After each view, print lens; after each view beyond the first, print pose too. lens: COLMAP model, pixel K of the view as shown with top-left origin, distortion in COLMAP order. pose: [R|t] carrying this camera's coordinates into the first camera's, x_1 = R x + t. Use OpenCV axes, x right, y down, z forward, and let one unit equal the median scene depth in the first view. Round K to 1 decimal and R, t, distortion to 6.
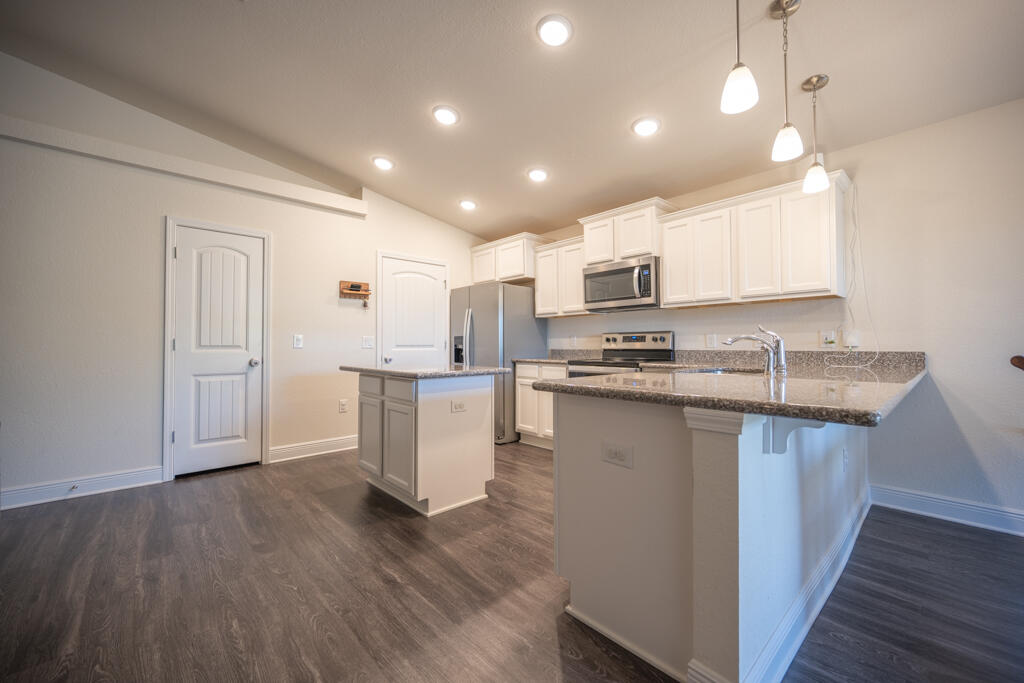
lens RADIAL K [[401.2, 0, 512.1], [0, 401.2, 340.4], [0, 0, 1]] dist [-0.000683, 0.000101]
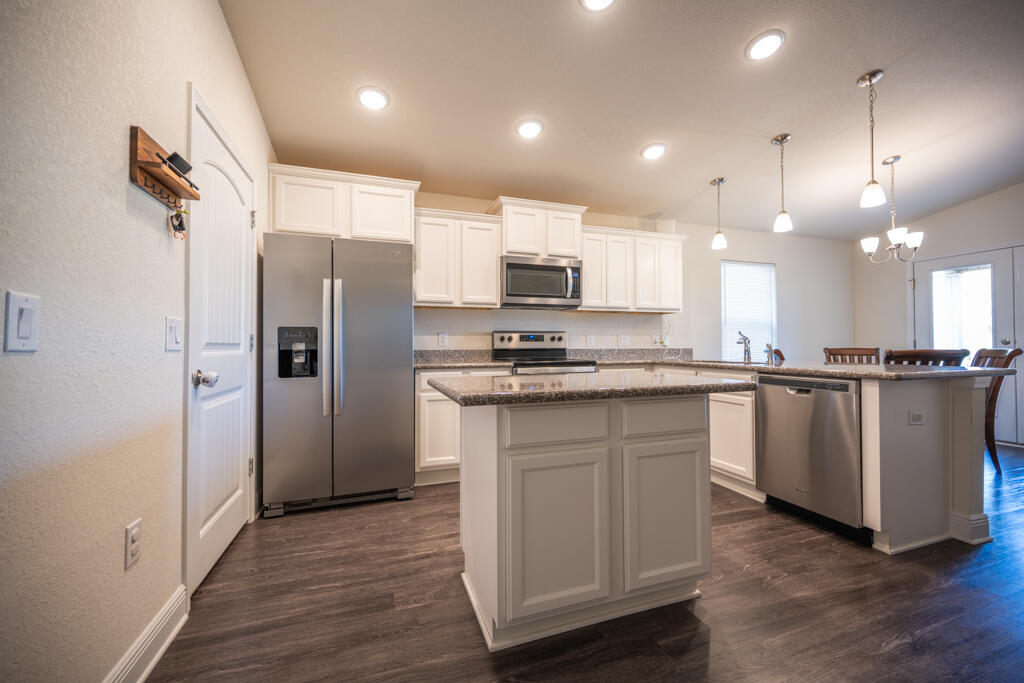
lens RADIAL K [[401.2, 0, 511.3], [0, 401.2, 342.1], [0, 0, 1]] dist [-0.000683, 0.000101]
pose [[0.403588, 0.010156, 0.914884, -0.627489], [-0.010105, 0.999927, -0.006642, 0.012926], [-0.914885, -0.006565, 0.403661, 0.664613]]
